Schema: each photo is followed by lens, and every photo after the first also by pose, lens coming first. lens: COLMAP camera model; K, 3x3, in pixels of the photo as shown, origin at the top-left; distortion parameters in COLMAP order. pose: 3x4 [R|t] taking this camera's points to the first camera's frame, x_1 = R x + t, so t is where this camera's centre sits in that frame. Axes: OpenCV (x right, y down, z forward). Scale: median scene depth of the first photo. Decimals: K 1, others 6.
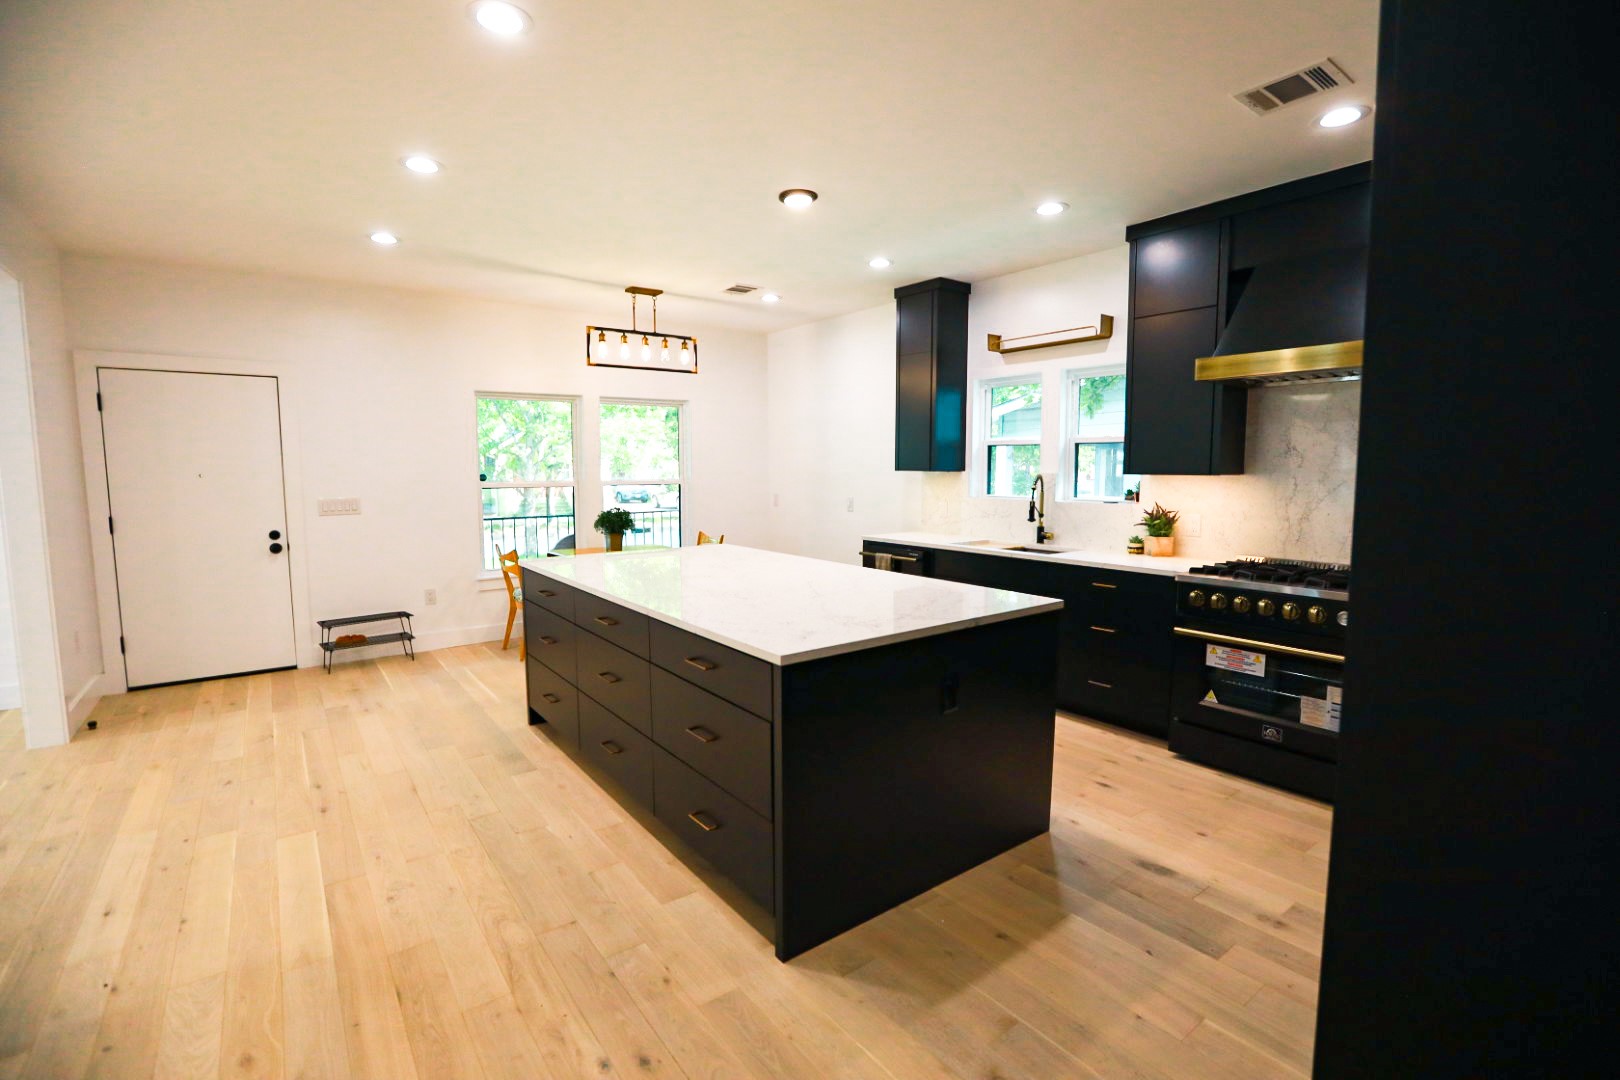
lens RADIAL K [[730.2, 0, 809.7], [0, 730.2, 531.8], [0, 0, 1]] dist [-0.041465, 0.004406]
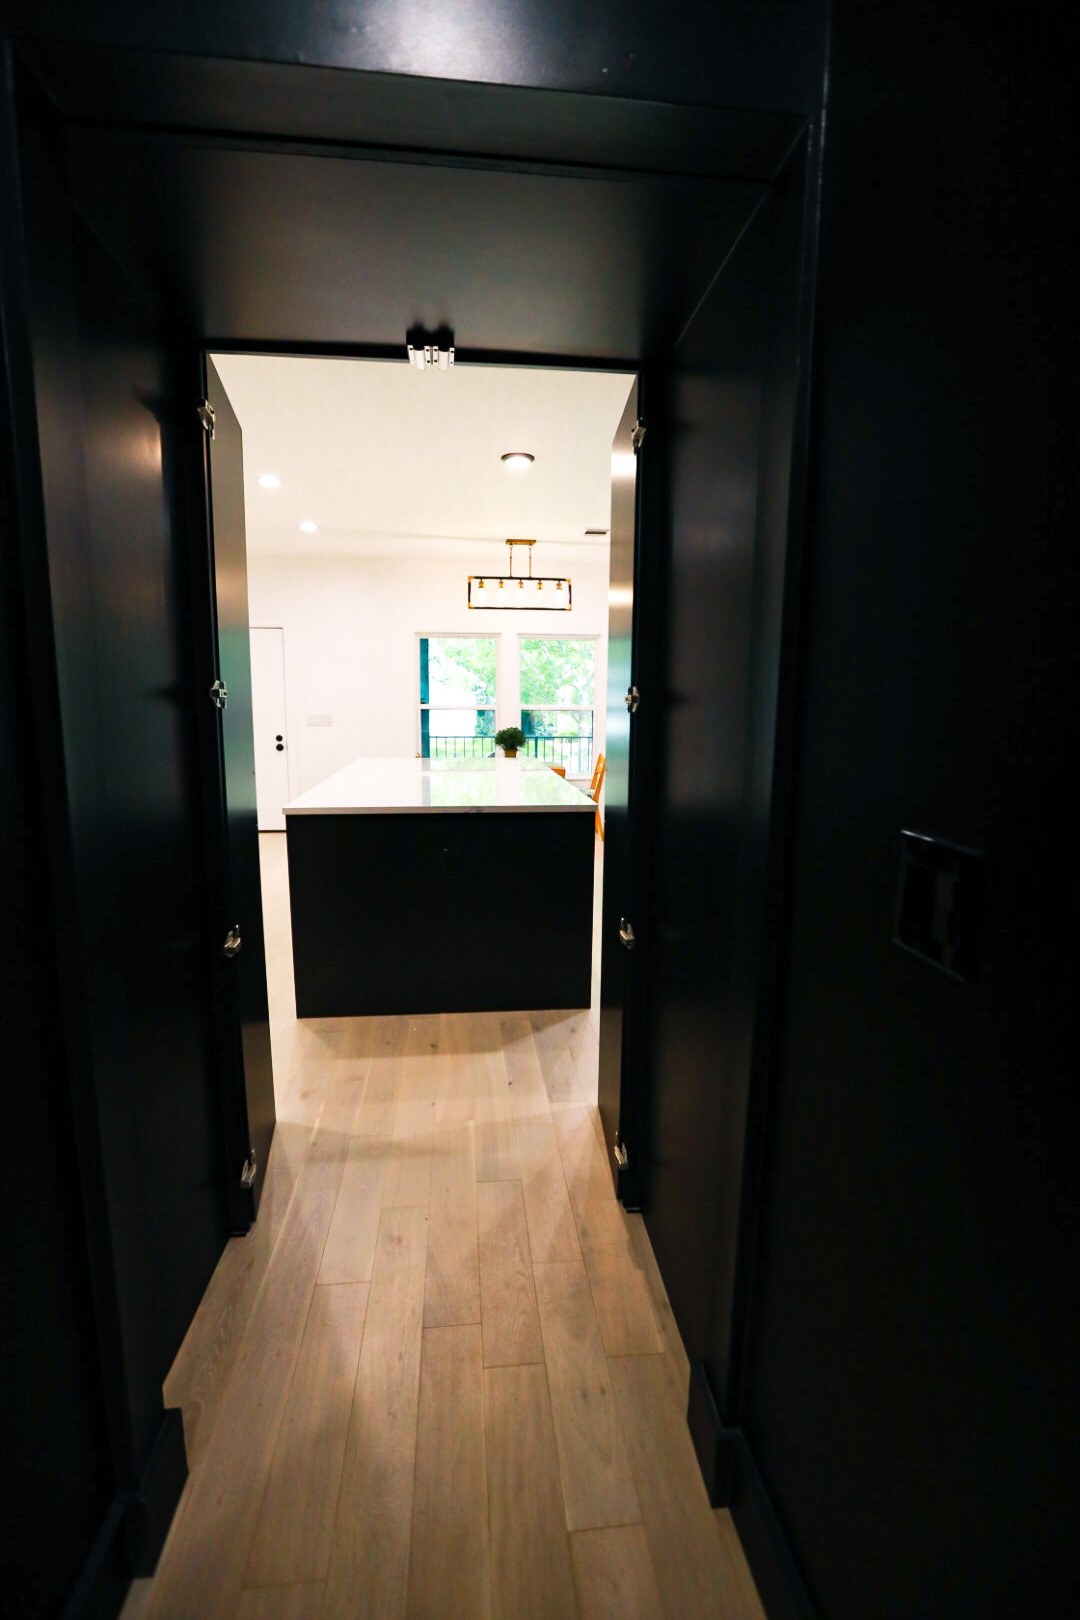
lens RADIAL K [[730.2, 0, 536.1], [0, 730.2, 805.2], [0, 0, 1]] dist [-0.041465, 0.004406]
pose [[0.864318, 0.081671, -0.496270, 0.426098], [-0.054942, 0.996154, 0.068248, 0.010570], [0.499936, -0.031722, 0.865481, -0.015597]]
